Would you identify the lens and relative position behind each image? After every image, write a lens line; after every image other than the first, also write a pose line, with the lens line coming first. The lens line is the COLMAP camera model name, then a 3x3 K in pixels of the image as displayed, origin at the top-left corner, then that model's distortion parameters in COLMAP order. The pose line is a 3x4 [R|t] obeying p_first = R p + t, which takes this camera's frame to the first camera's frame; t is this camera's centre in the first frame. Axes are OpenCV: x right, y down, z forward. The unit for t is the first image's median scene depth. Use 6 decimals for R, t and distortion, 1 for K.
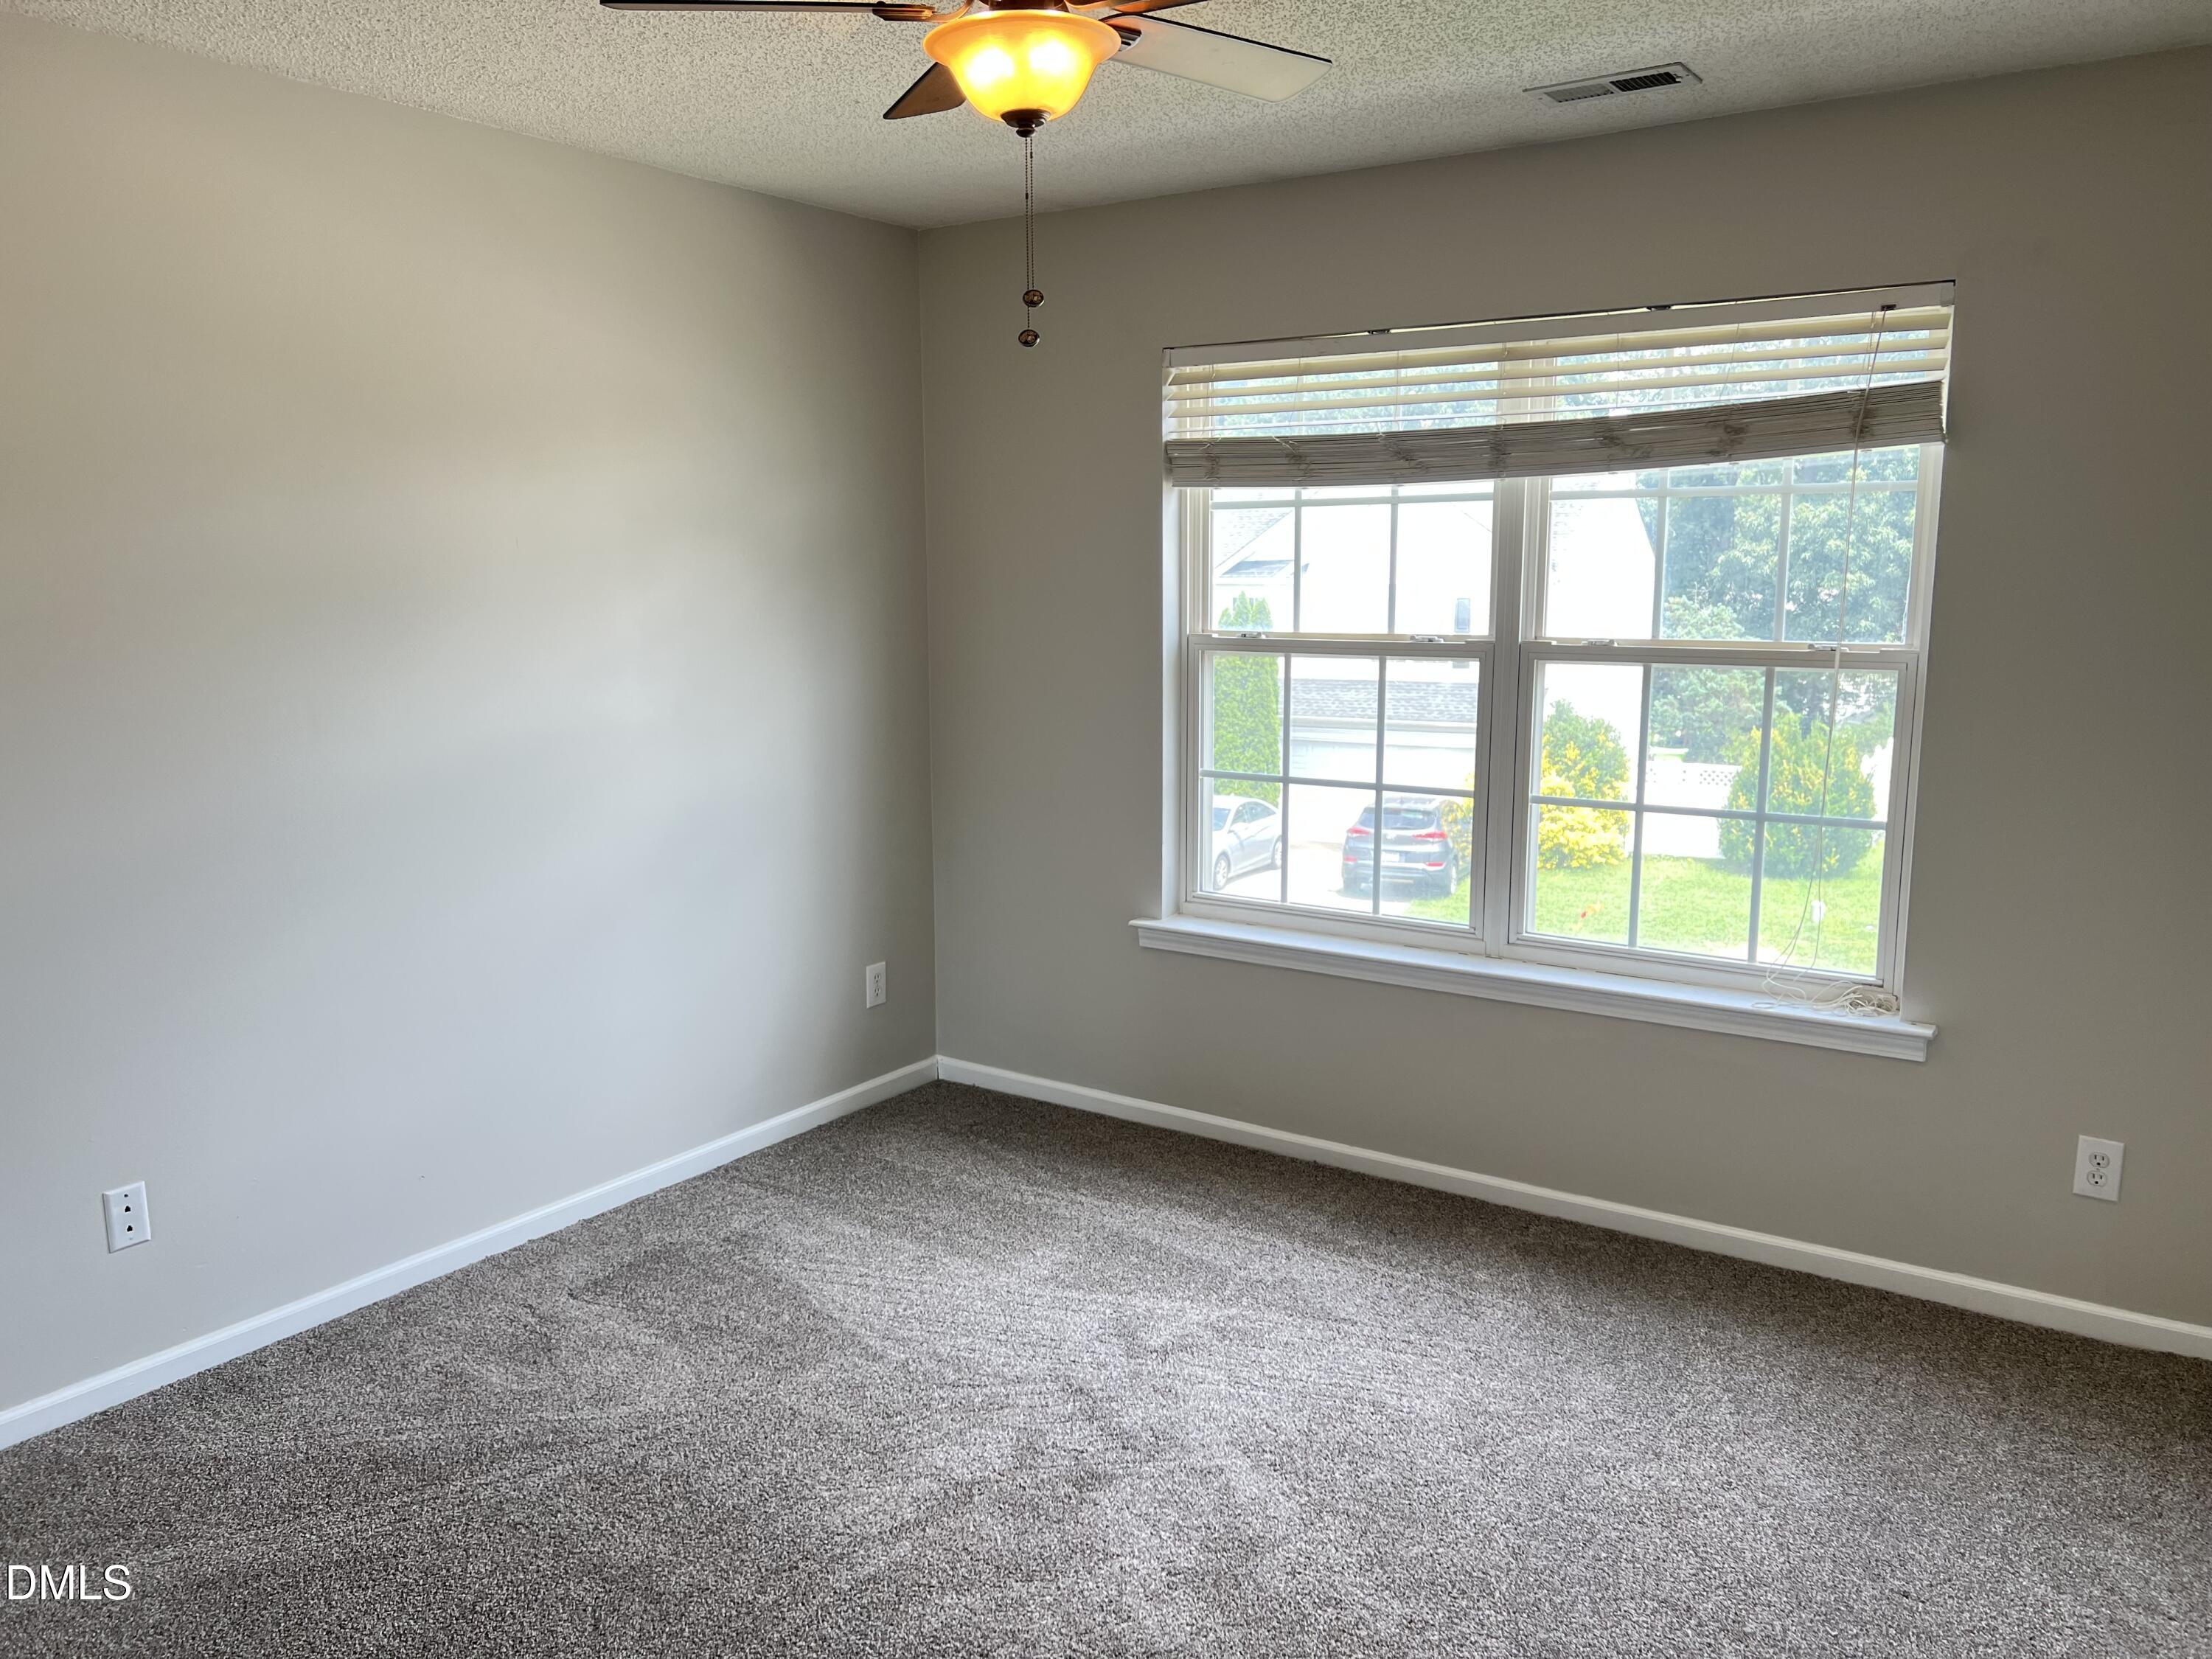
lens RADIAL K [[1844.4, 0, 1106.0], [0, 1844.4, 829.5], [0, 0, 1]] dist [0.162762, -0.001036]
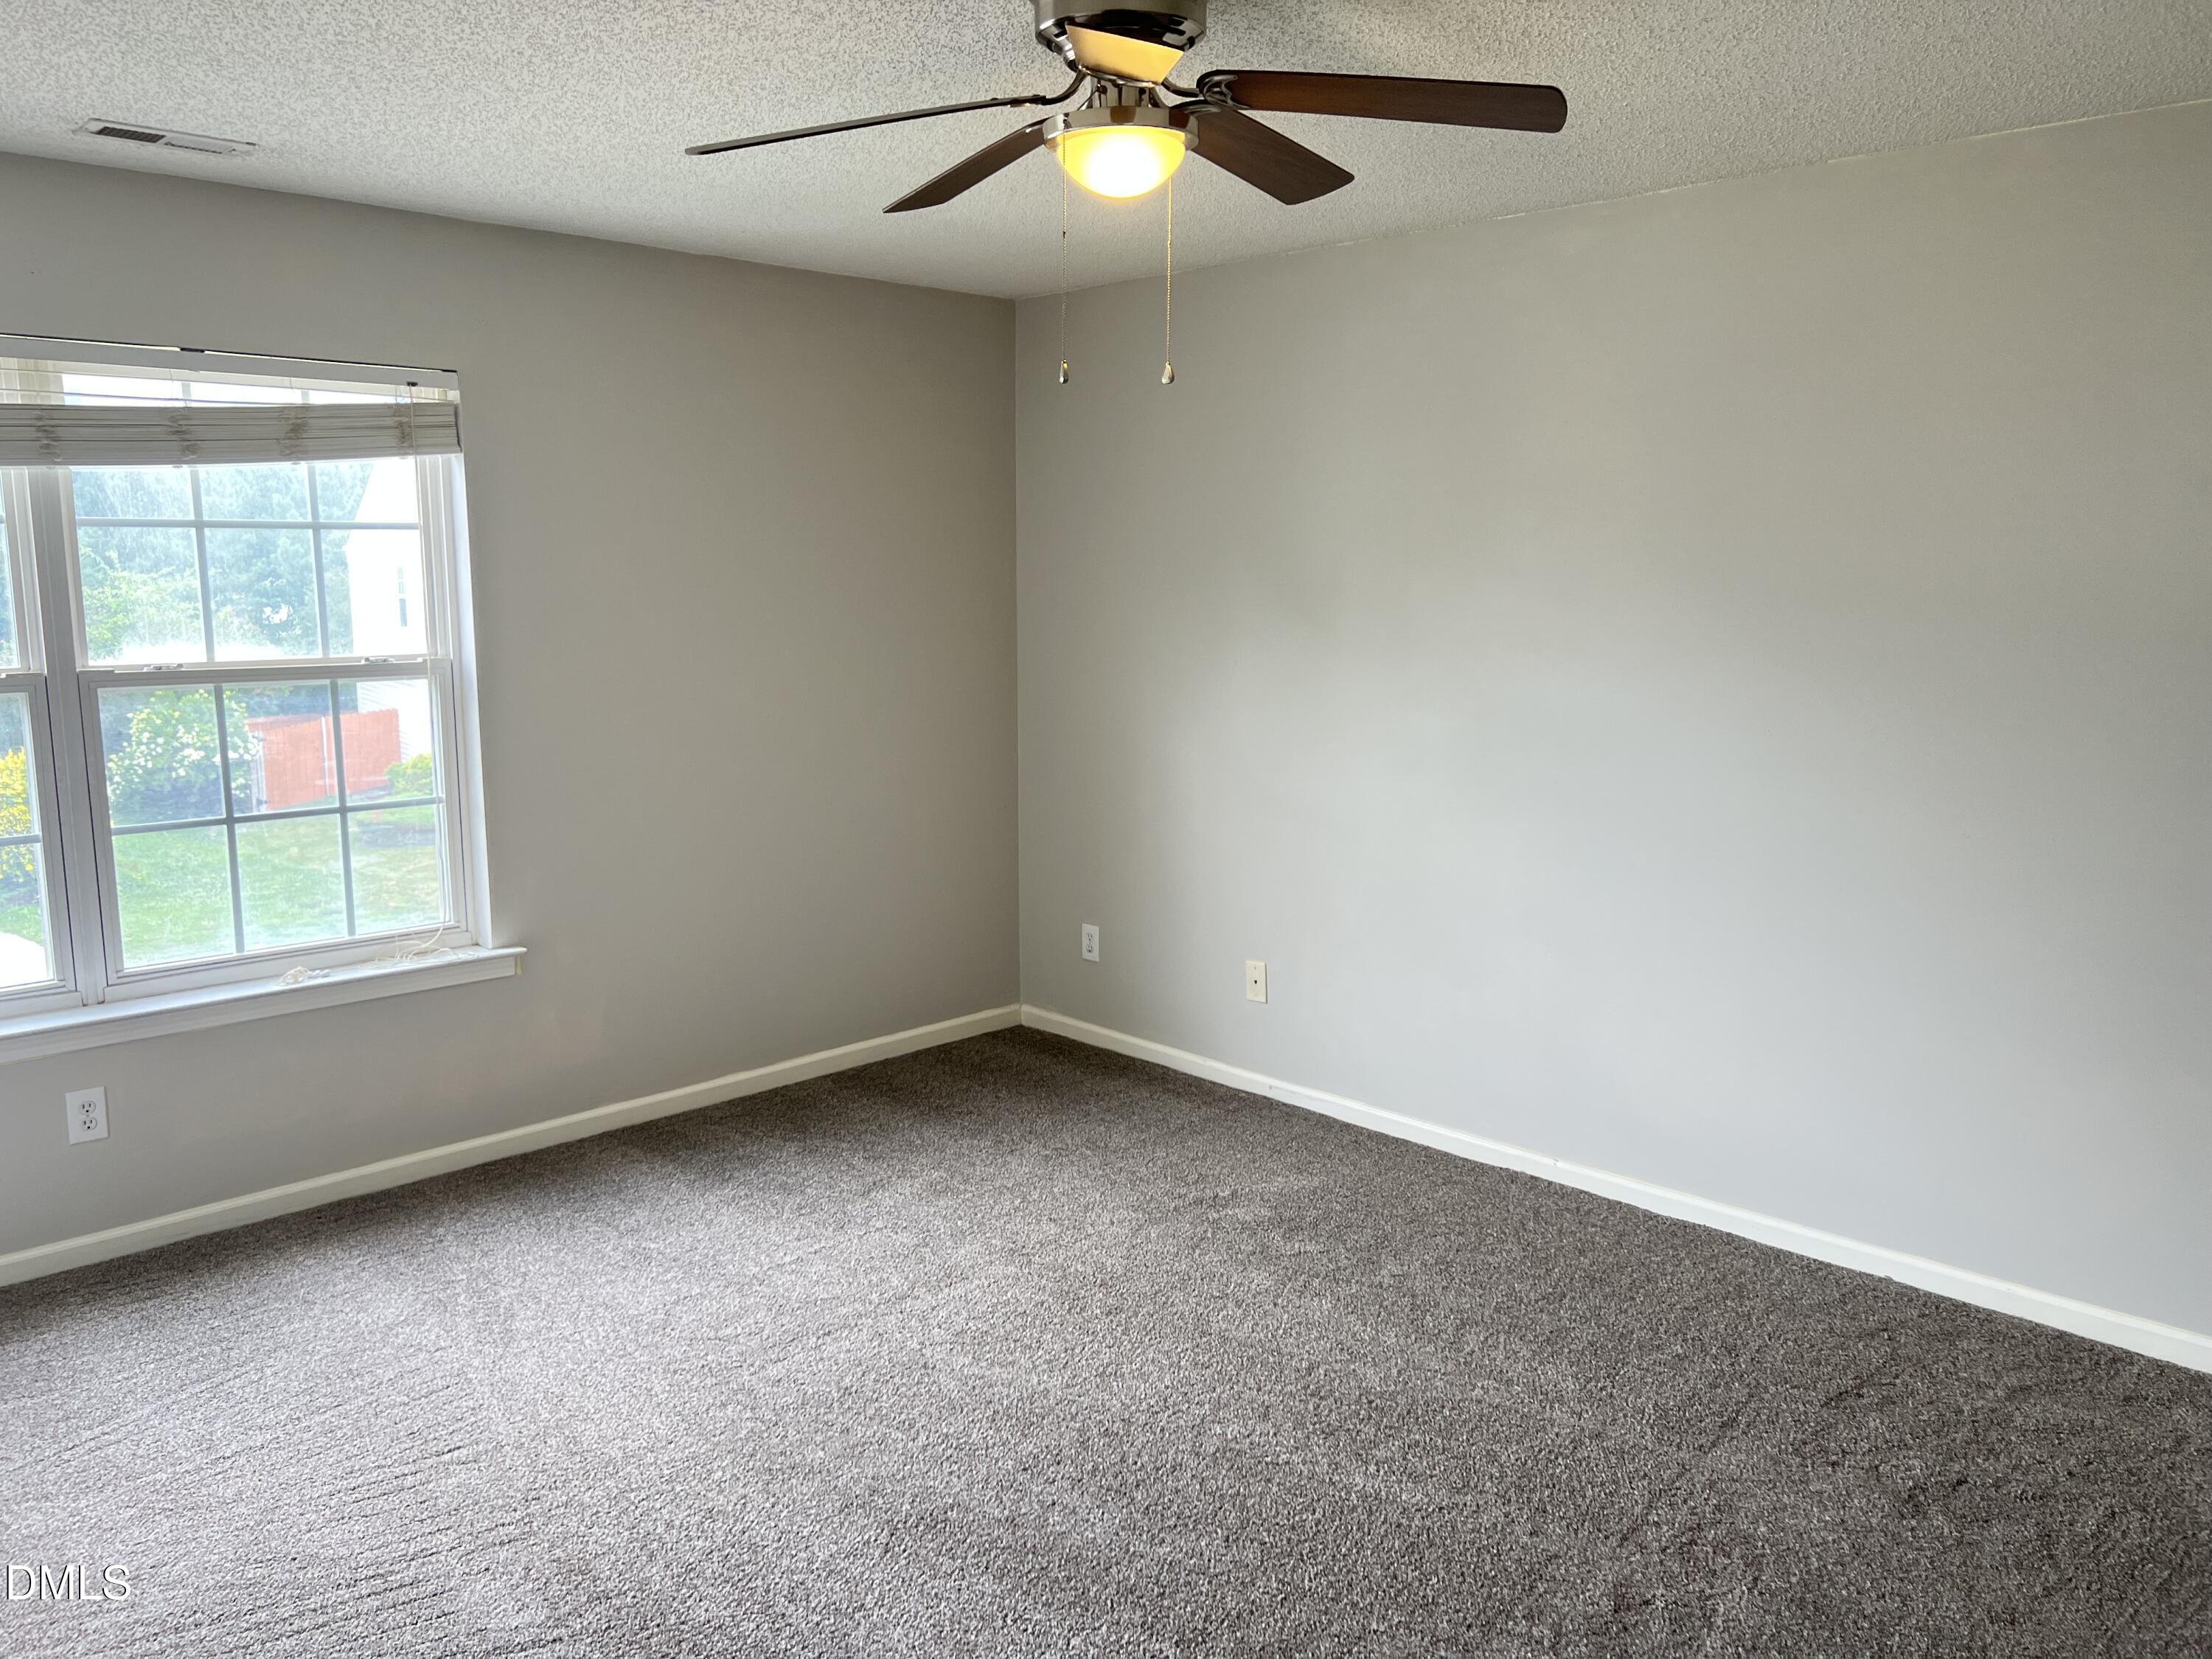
lens RADIAL K [[1614.5, 0, 1106.0], [0, 1614.5, 829.5], [0, 0, 1]] dist [-0.029912, -0.002618]
pose [[0.207951, -0.158896, 0.965147, -0.470004], [0.147095, 0.980576, 0.129743, -0.049887], [-0.967016, 0.114989, 0.227285, 0.311543]]
